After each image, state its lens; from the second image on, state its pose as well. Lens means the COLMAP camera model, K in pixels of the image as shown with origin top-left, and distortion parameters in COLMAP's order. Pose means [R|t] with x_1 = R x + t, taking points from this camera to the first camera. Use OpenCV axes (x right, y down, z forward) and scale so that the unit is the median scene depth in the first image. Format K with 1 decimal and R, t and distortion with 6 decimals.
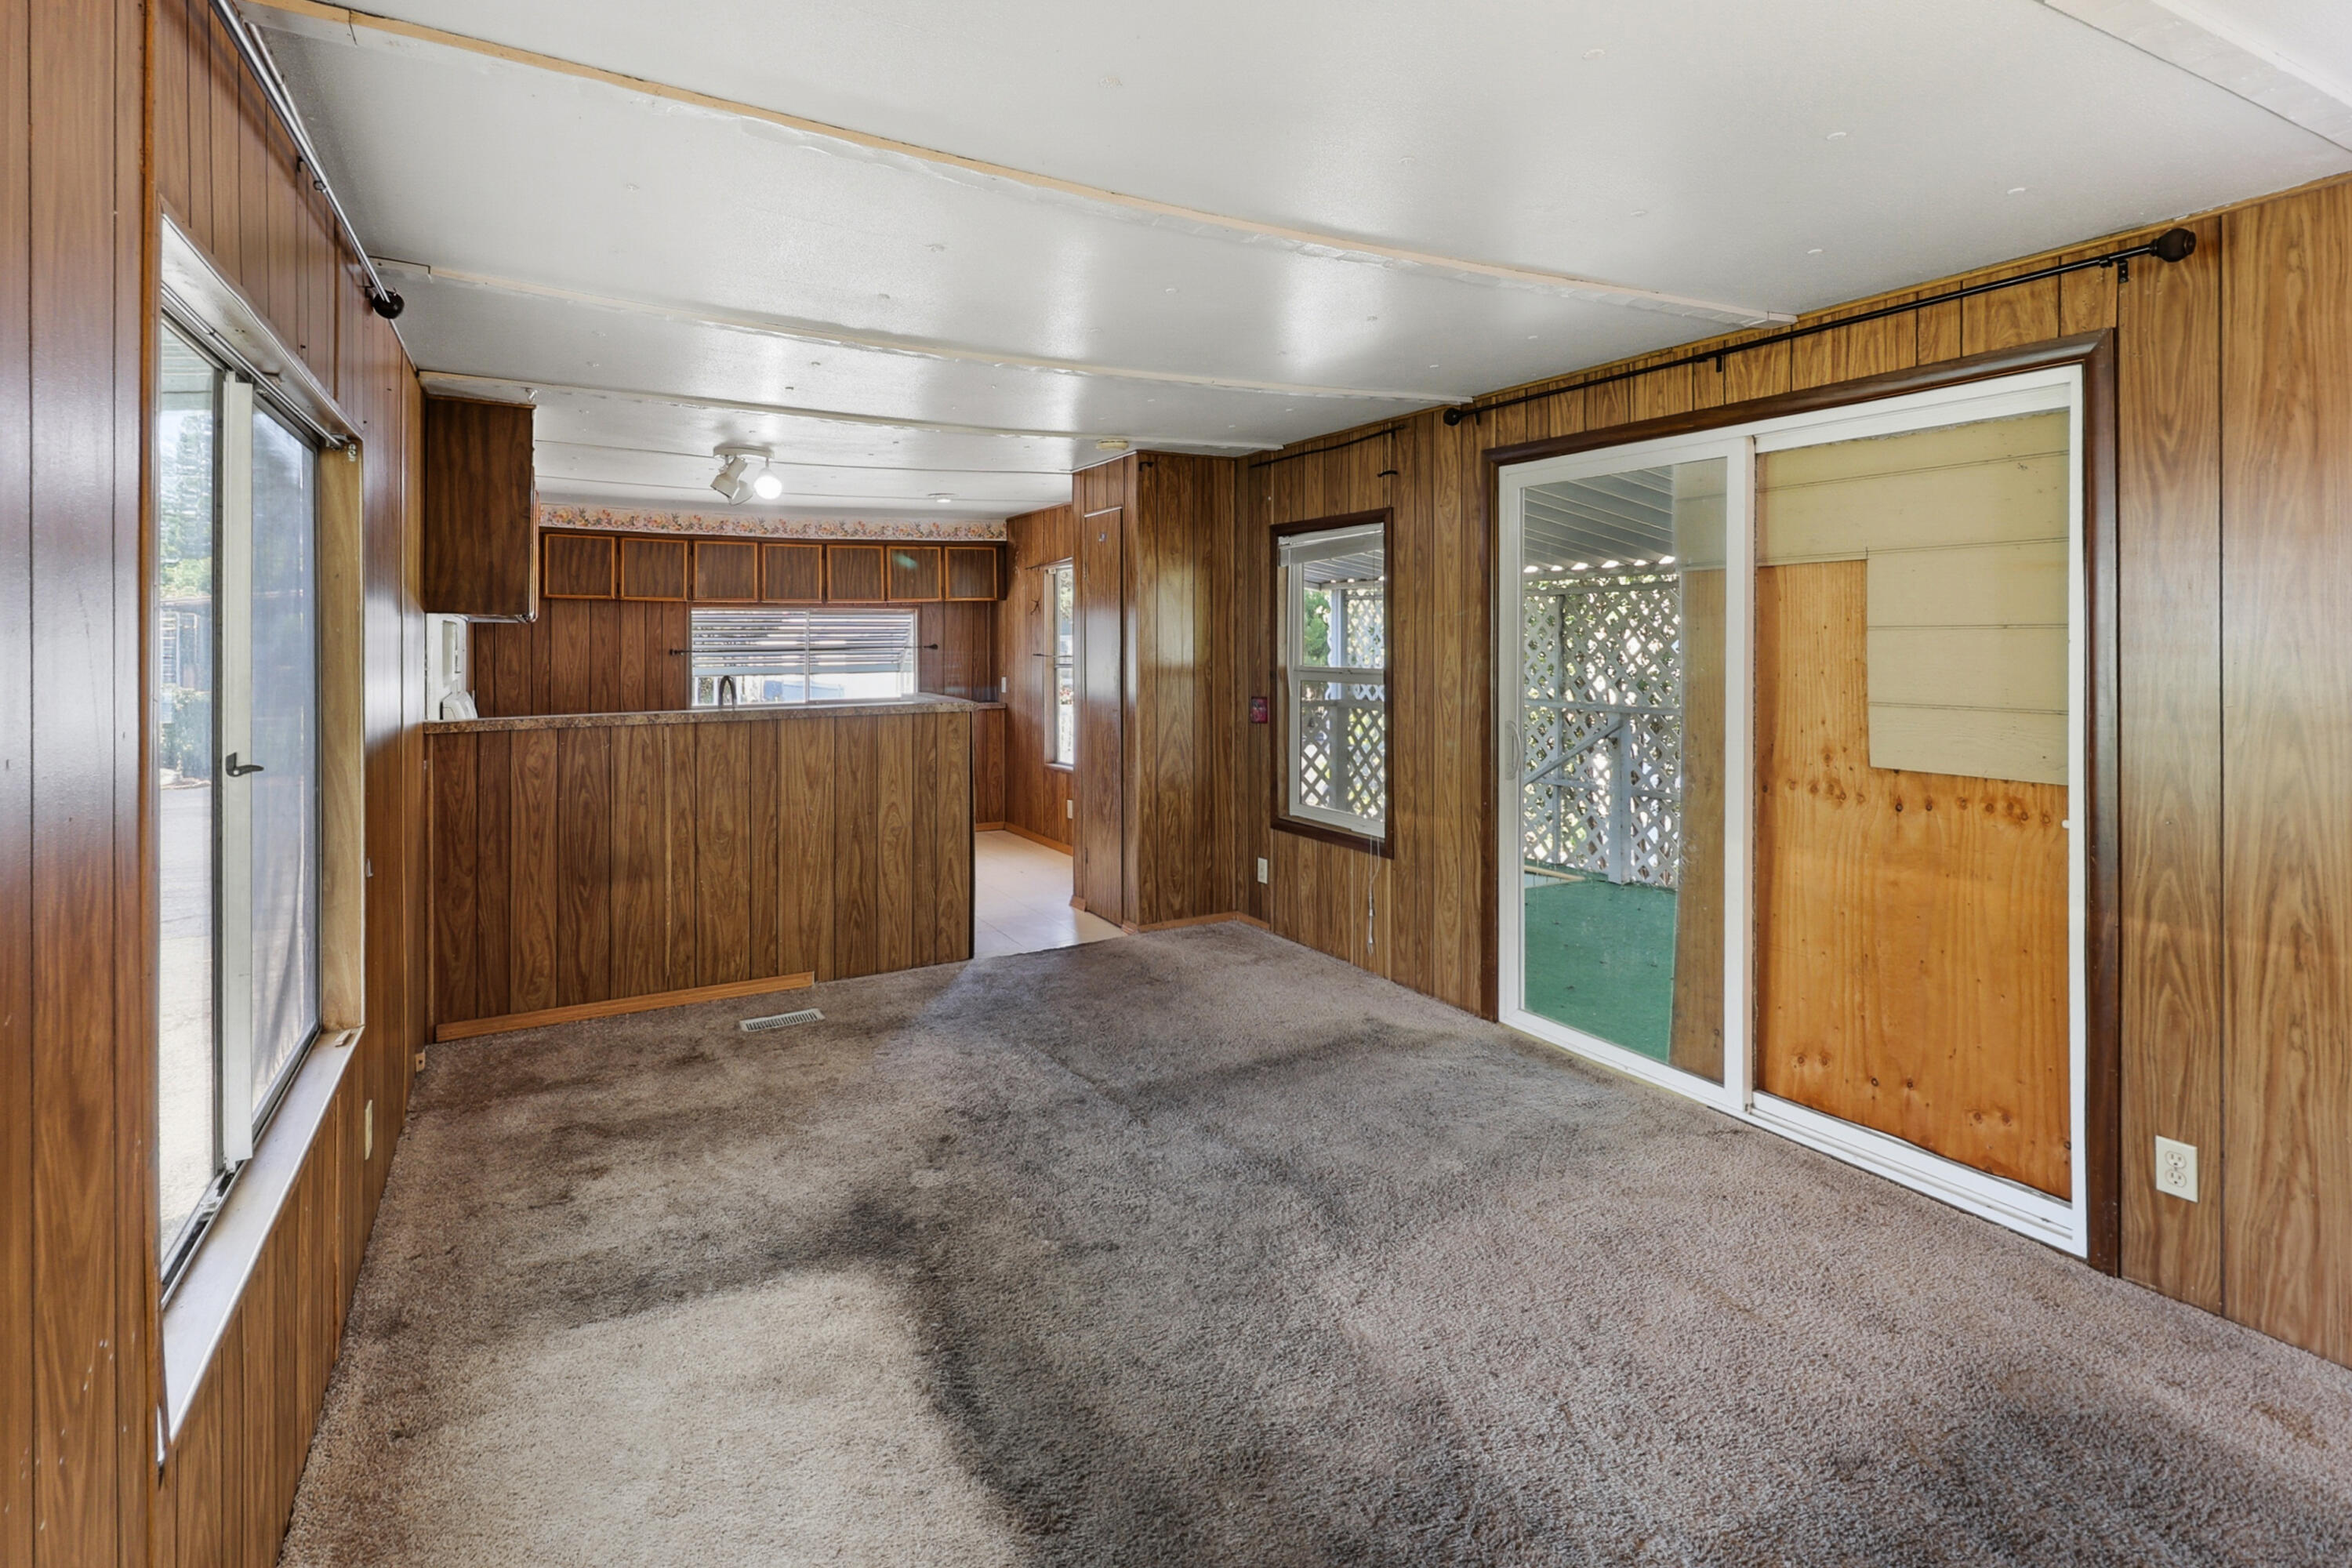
lens RADIAL K [[1152.7, 0, 1096.6], [0, 1152.7, 631.8], [0, 0, 1]] dist [0.001407, -0.000074]
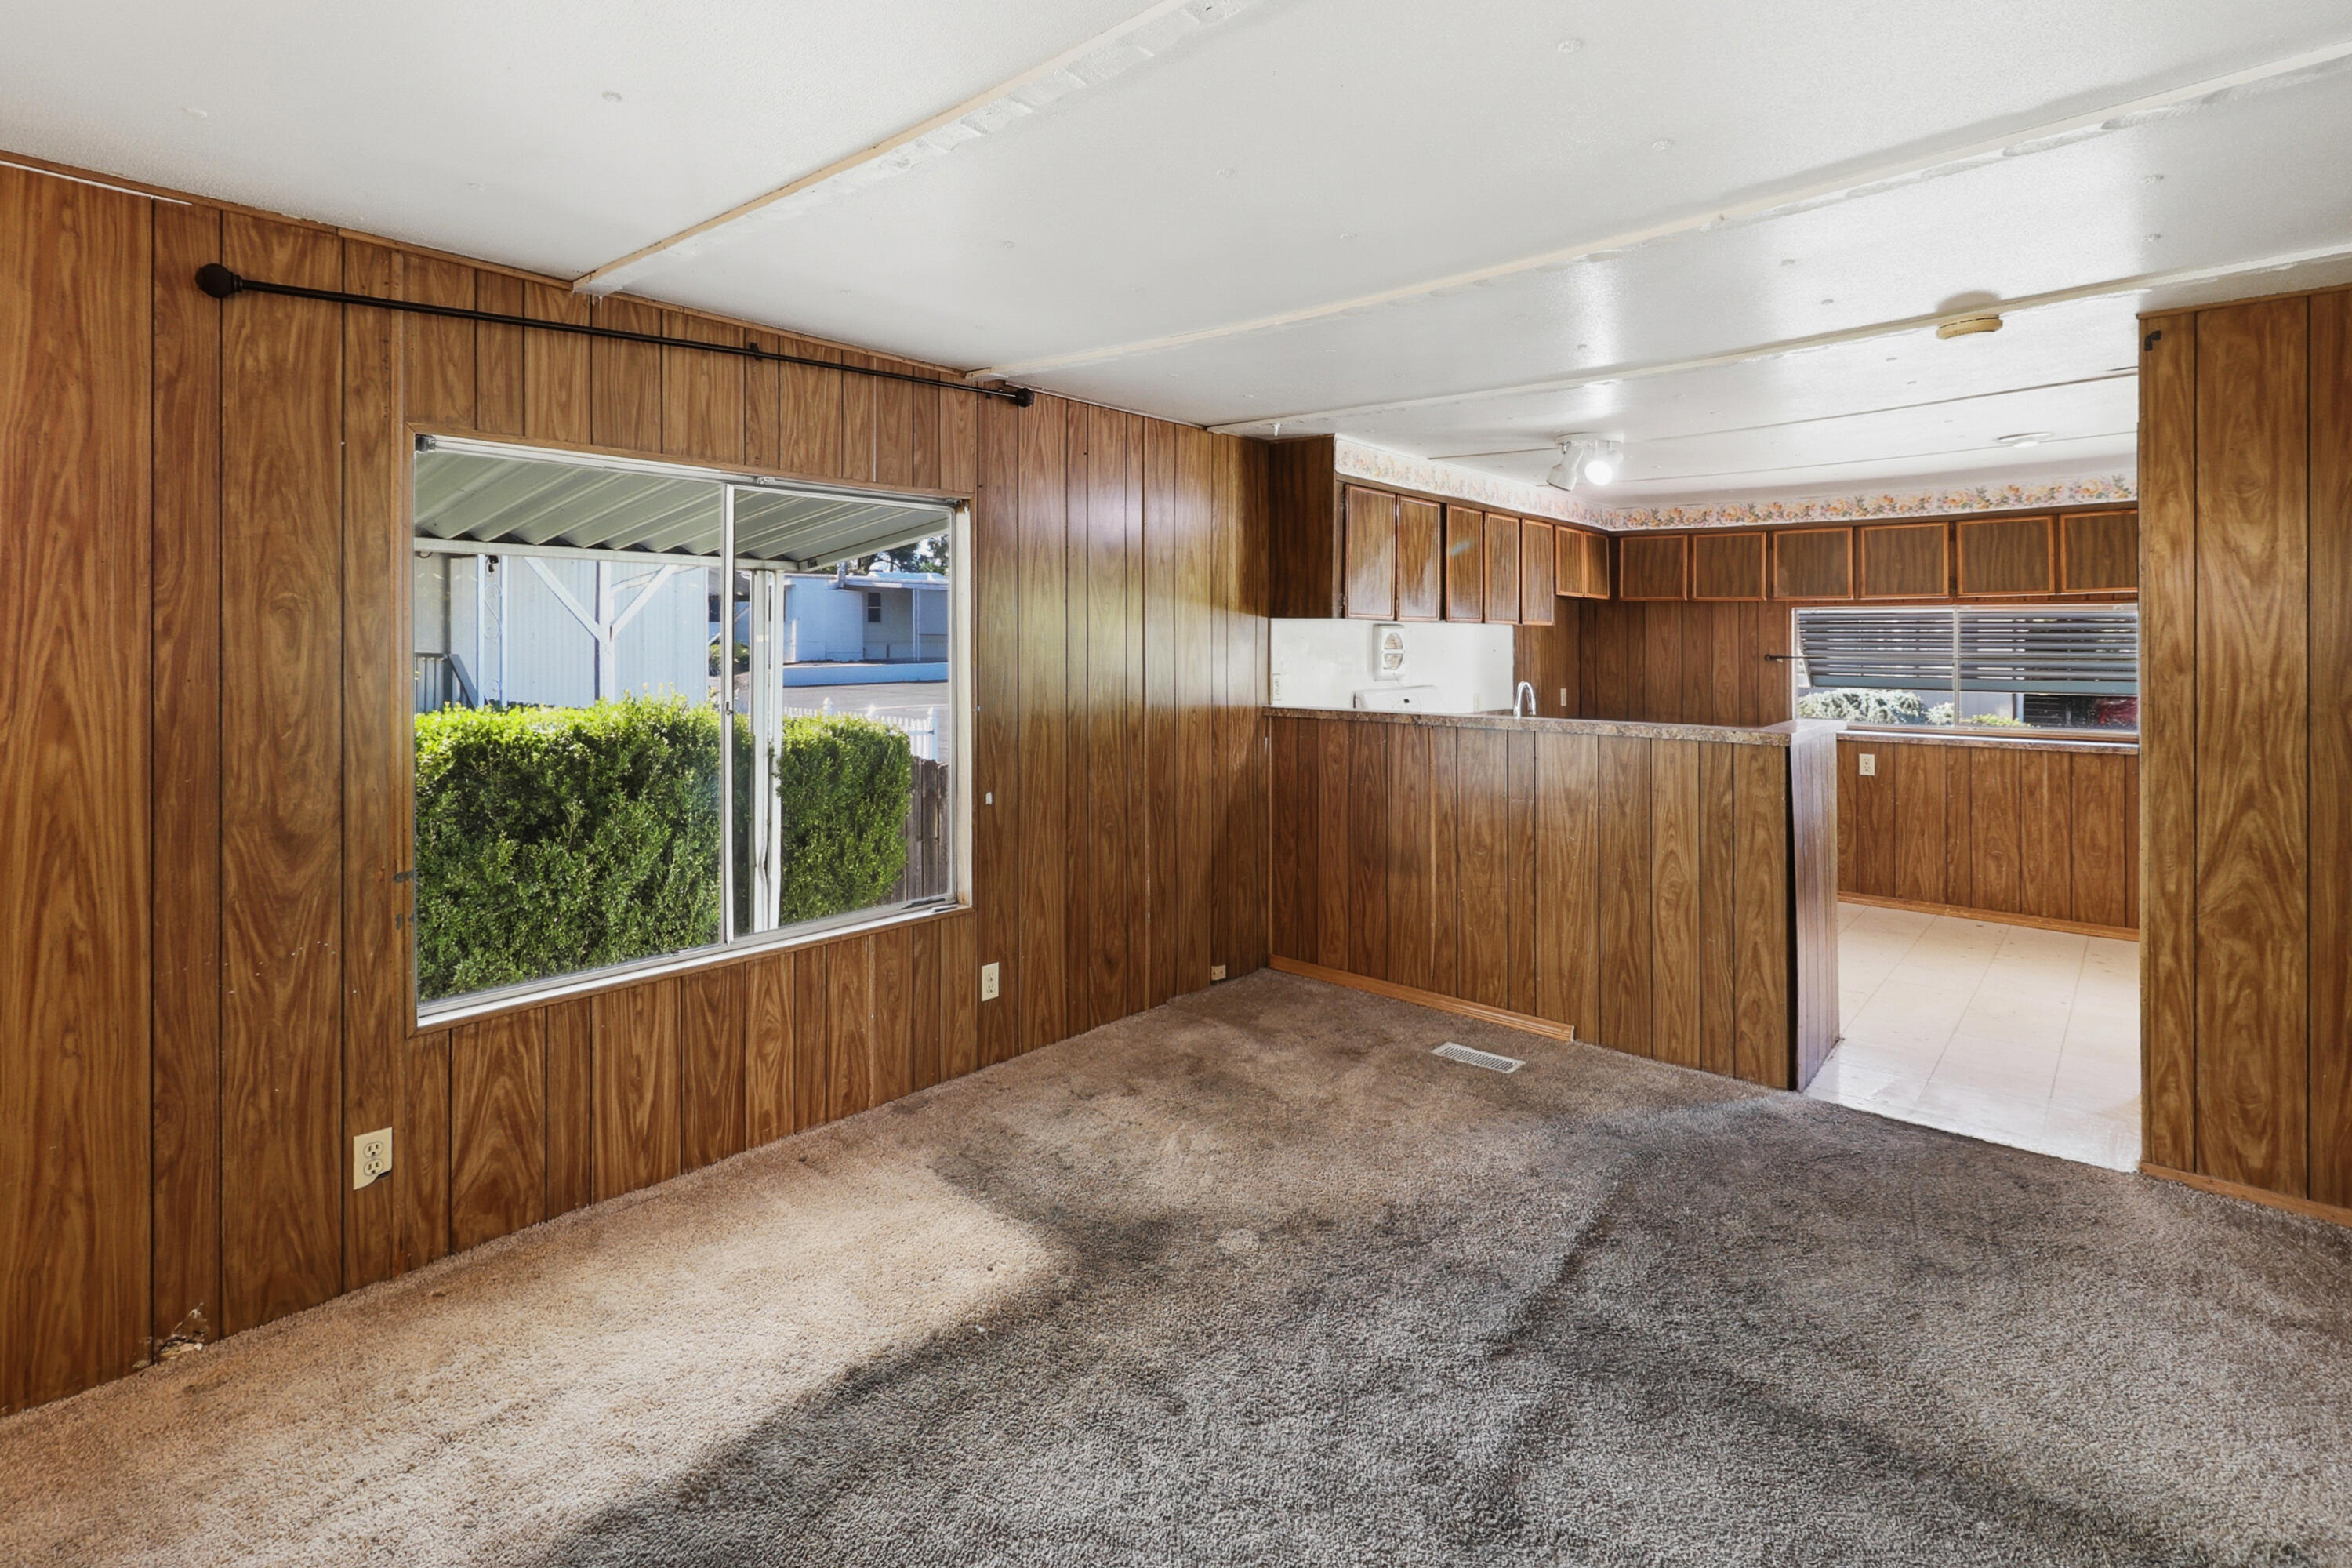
lens RADIAL K [[1088.5, 0, 1150.5], [0, 1088.5, 630.9], [0, 0, 1]] dist [0.001768, -0.000732]
pose [[0.362490, 0.001222, -0.931987, 0.404896], [-0.004120, 0.999991, -0.000291, -0.001496], [0.931978, 0.003945, 0.362492, 0.406604]]
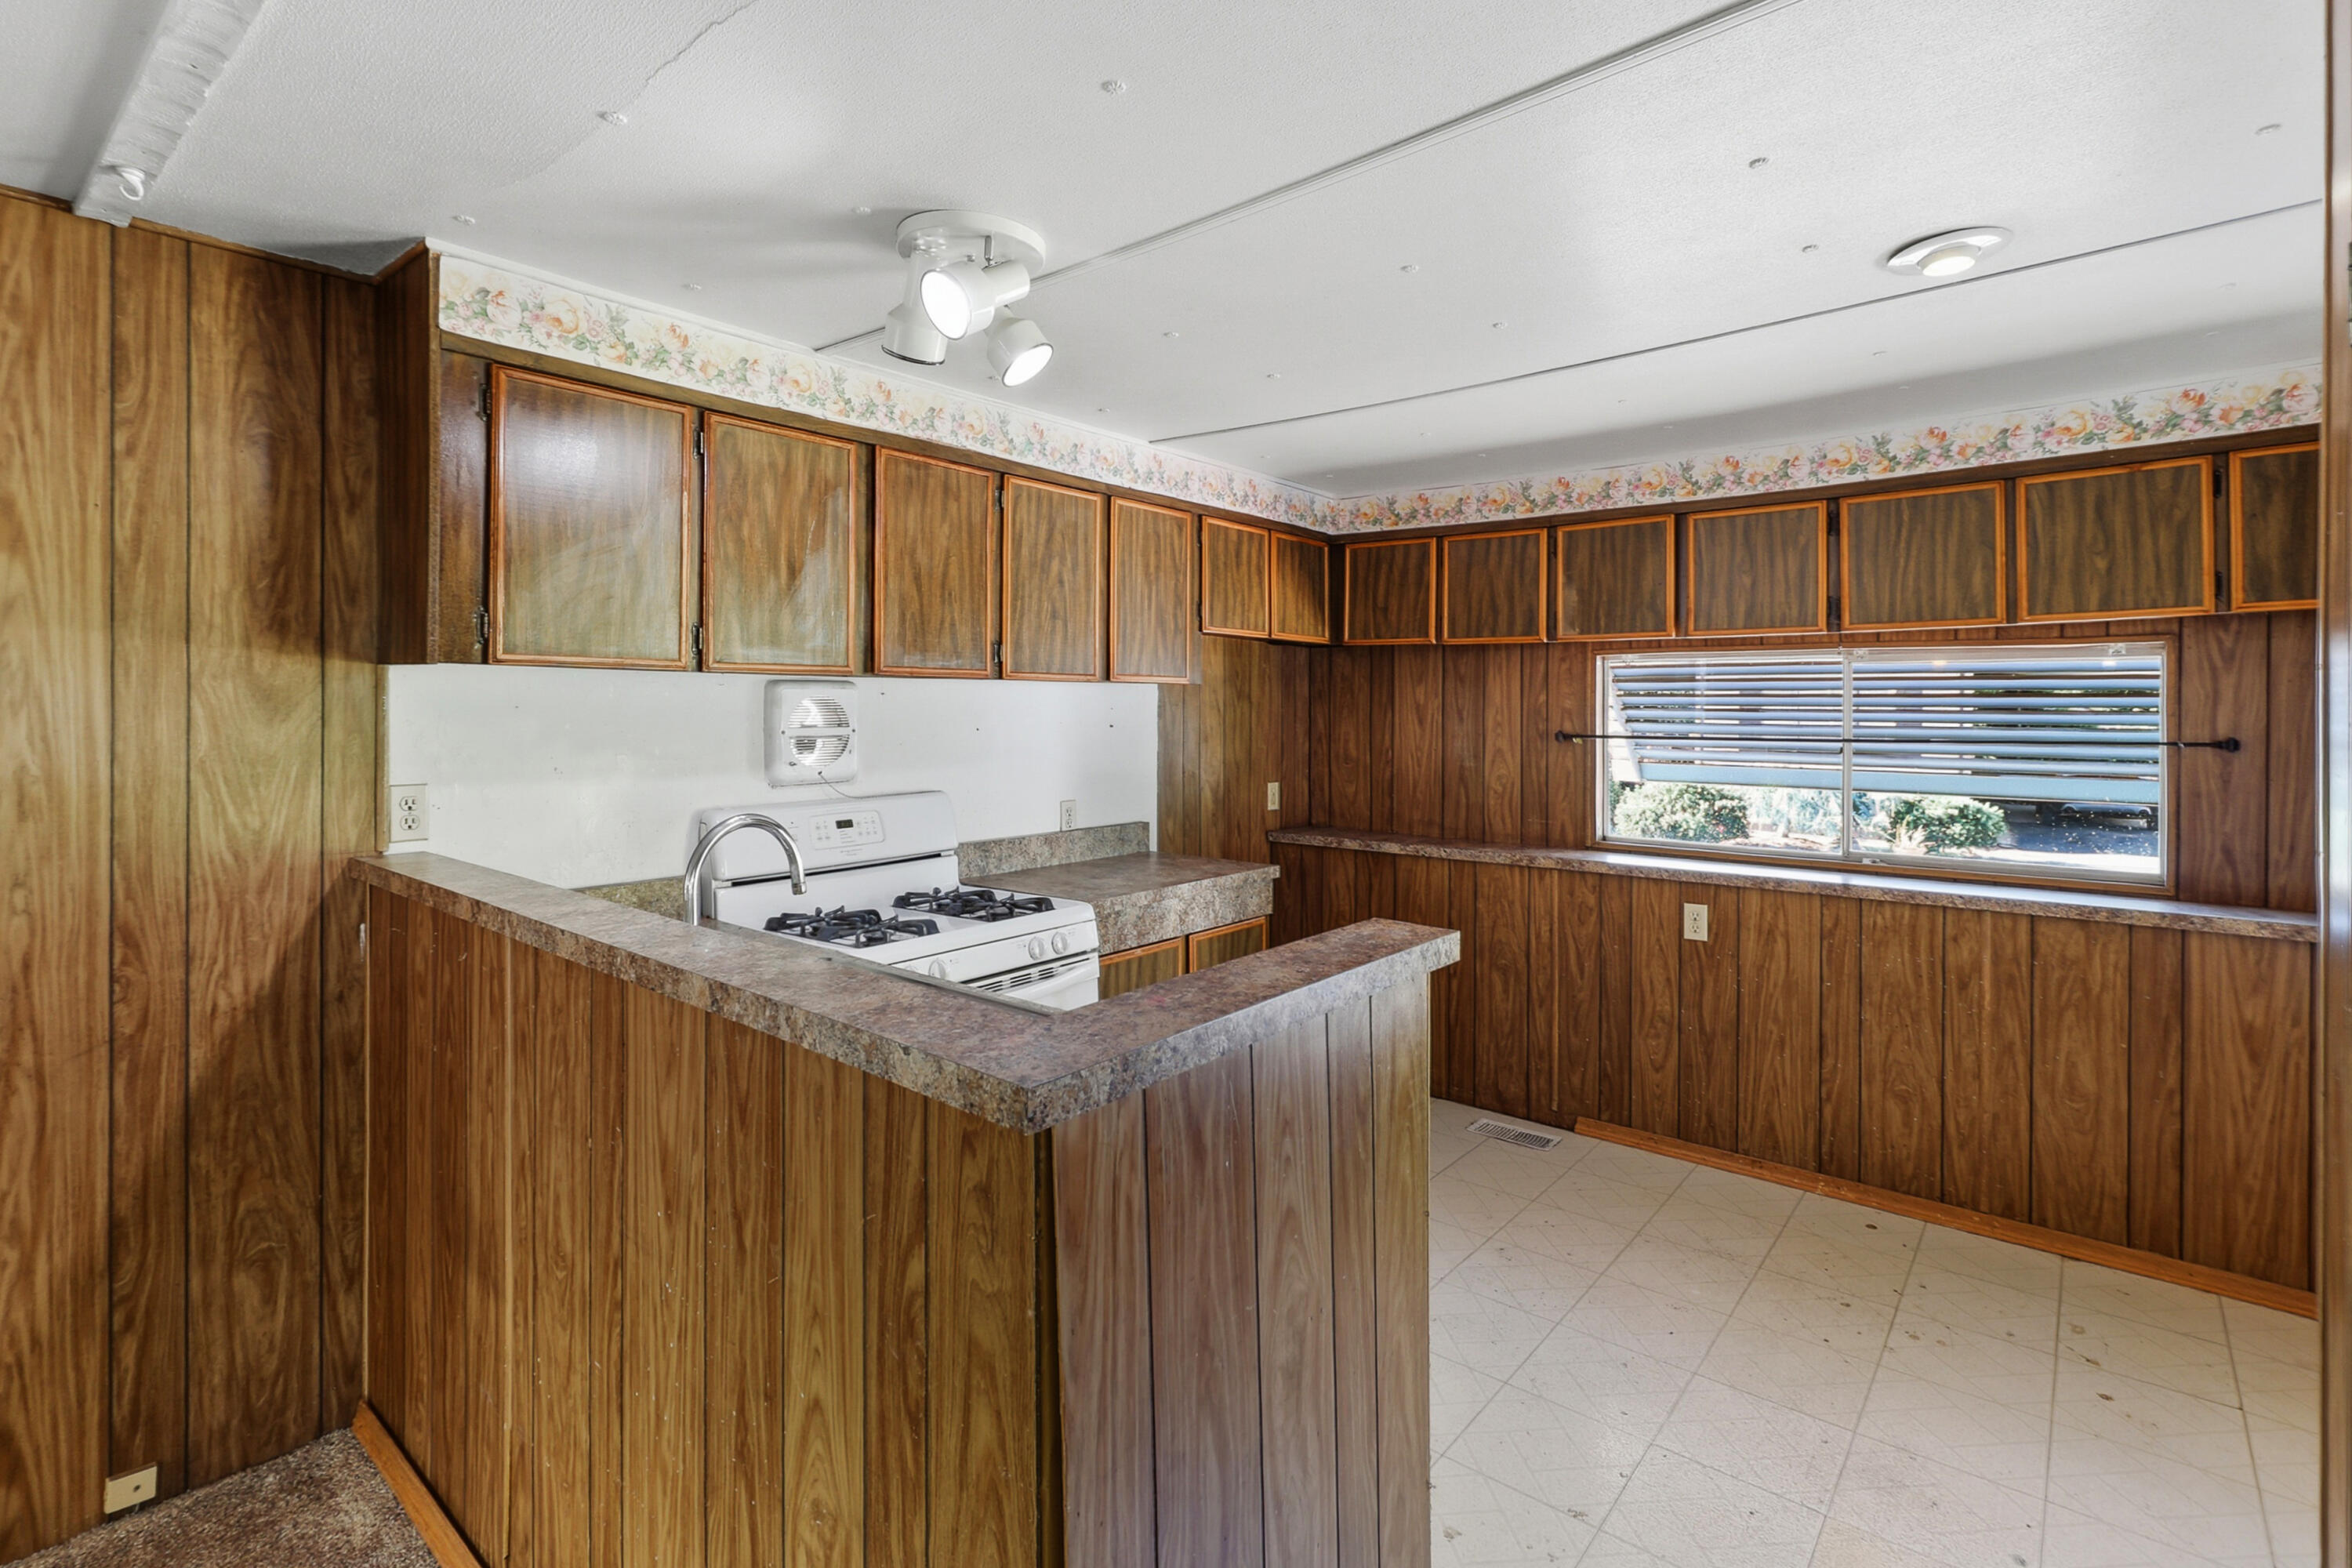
lens RADIAL K [[1116.7, 0, 1173.9], [0, 1116.7, 710.4], [0, 0, 1]] dist [-0.001013, -0.000088]
pose [[0.411277, 0.012888, -0.911419, 0.071645], [-0.002984, 0.999914, 0.012792, -0.001979], [0.911506, -0.002541, 0.411280, 1.005151]]
